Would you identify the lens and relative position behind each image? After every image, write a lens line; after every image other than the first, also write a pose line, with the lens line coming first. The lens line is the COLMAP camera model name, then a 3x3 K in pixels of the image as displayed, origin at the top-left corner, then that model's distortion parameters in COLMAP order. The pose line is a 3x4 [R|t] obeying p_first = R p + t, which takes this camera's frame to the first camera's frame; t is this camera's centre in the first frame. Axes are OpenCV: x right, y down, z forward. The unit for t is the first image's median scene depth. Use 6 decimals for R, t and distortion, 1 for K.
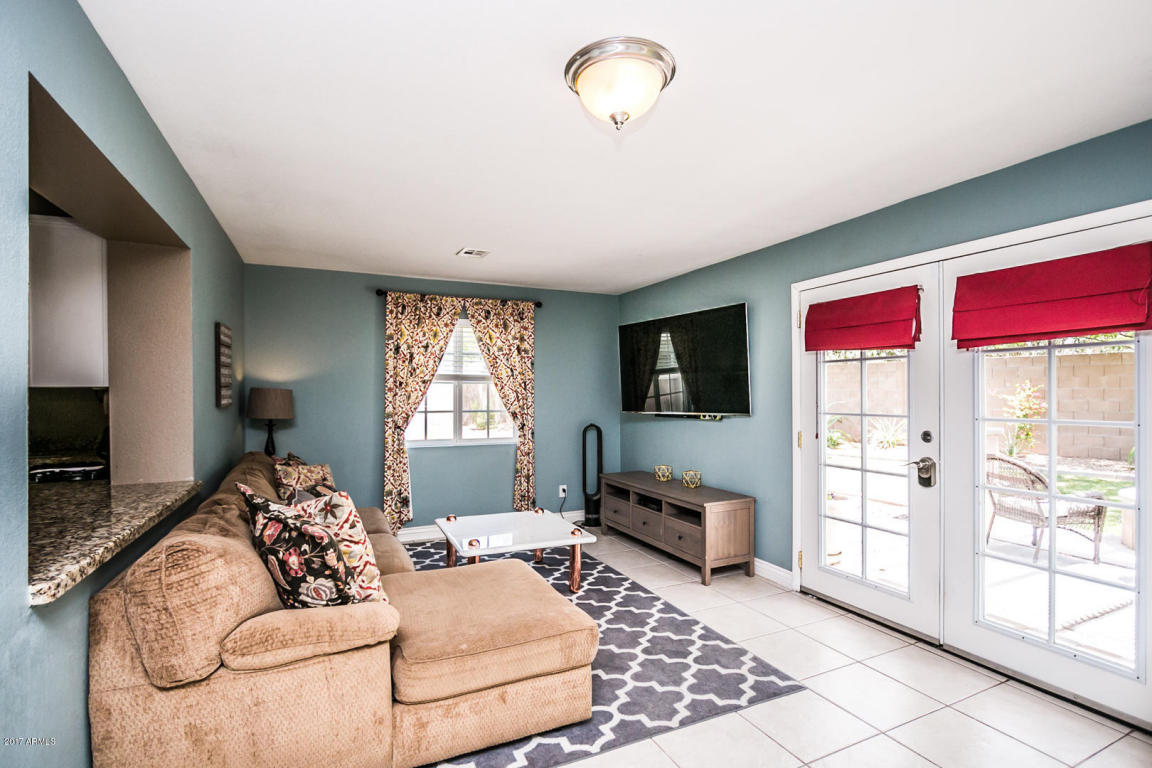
lens RADIAL K [[541.2, 0, 570.9], [0, 541.2, 392.0], [0, 0, 1]] dist [-0.015583, 0.002094]
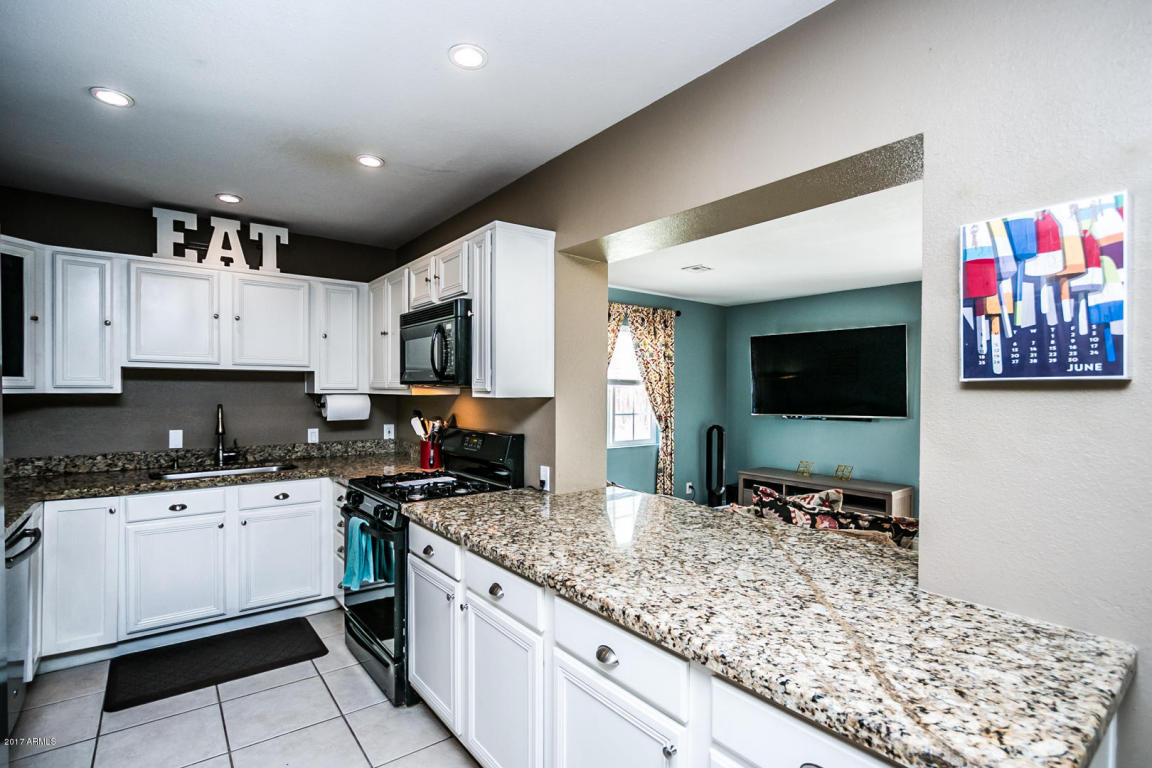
lens RADIAL K [[541.2, 0, 576.9], [0, 541.2, 394.2], [0, 0, 1]] dist [-0.015583, 0.002094]
pose [[0.971851, 0.005407, 0.235534, -0.534815], [-0.006584, 0.999969, 0.004211, -0.006614], [-0.235504, -0.005643, 0.971857, 0.013615]]
